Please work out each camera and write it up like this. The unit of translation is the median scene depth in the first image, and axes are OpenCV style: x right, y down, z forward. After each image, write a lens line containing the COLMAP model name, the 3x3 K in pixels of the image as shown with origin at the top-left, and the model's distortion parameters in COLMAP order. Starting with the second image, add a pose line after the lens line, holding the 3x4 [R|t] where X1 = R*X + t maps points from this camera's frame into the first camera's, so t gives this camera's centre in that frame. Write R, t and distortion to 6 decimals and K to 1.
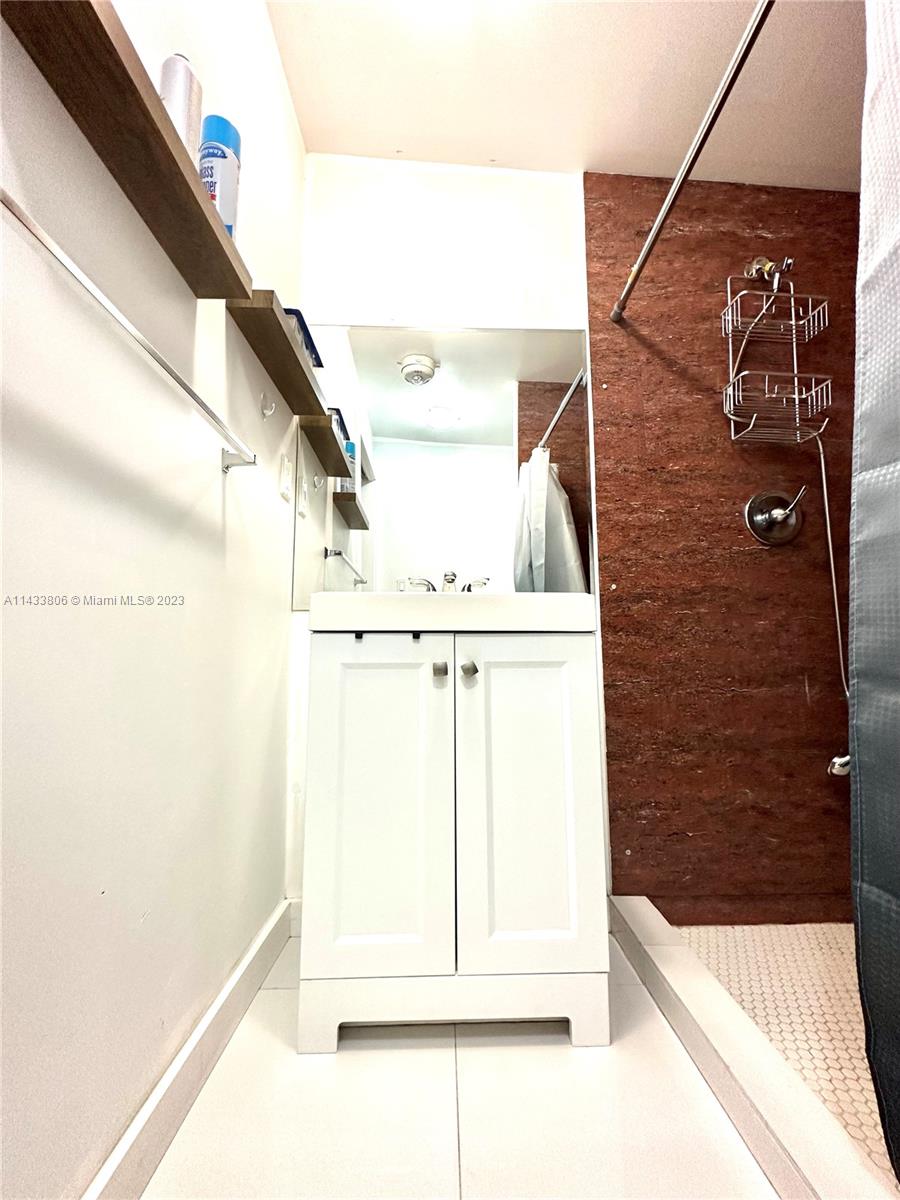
lens RADIAL K [[477.3, 0, 451.8], [0, 477.3, 599.2], [0, 0, 1]] dist [-0.002792, -0.000328]
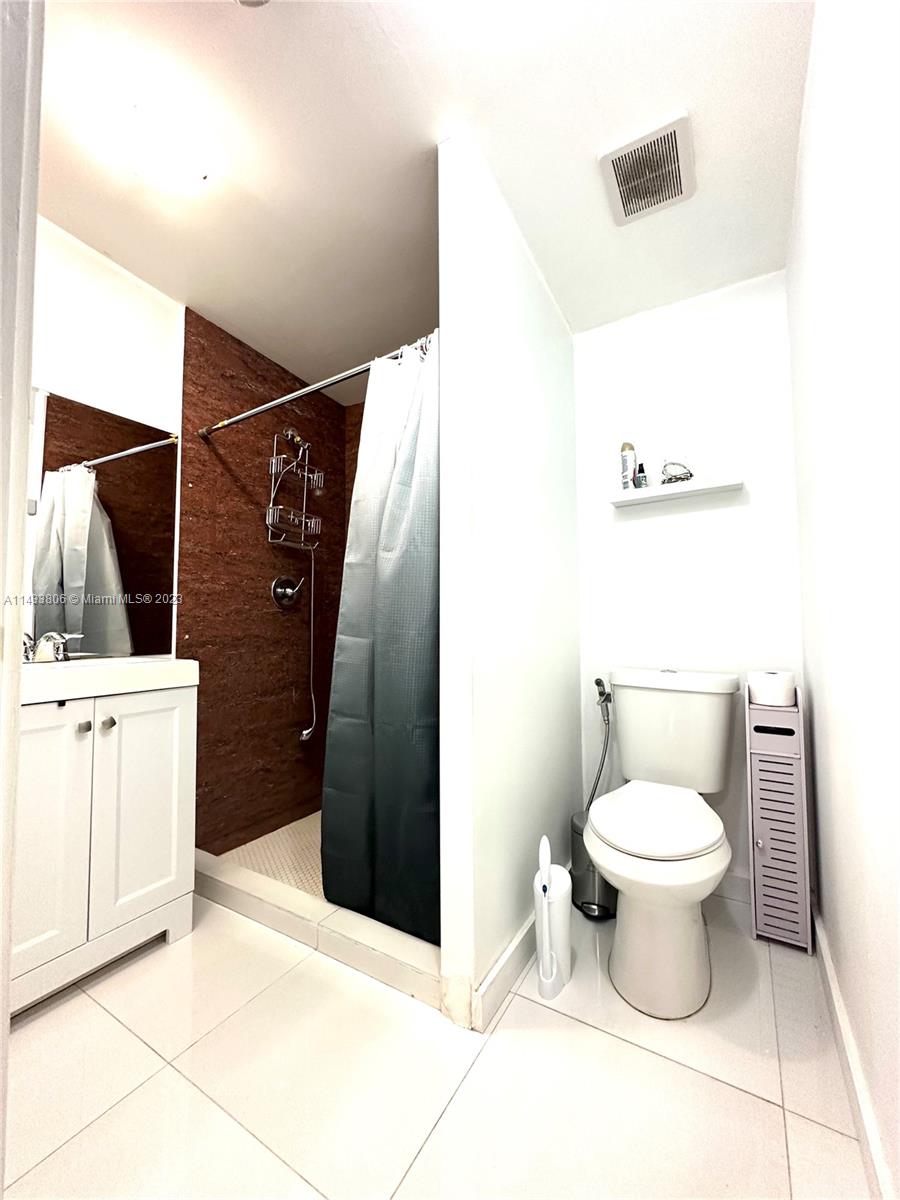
lens RADIAL K [[477.3, 0, 451.8], [0, 477.3, 599.2], [0, 0, 1]] dist [-0.002792, -0.000328]
pose [[0.528102, 0.043912, 0.848045, -0.432031], [-0.094837, 0.995464, 0.007513, -0.217740], [-0.843868, -0.084394, 0.529872, -0.371632]]
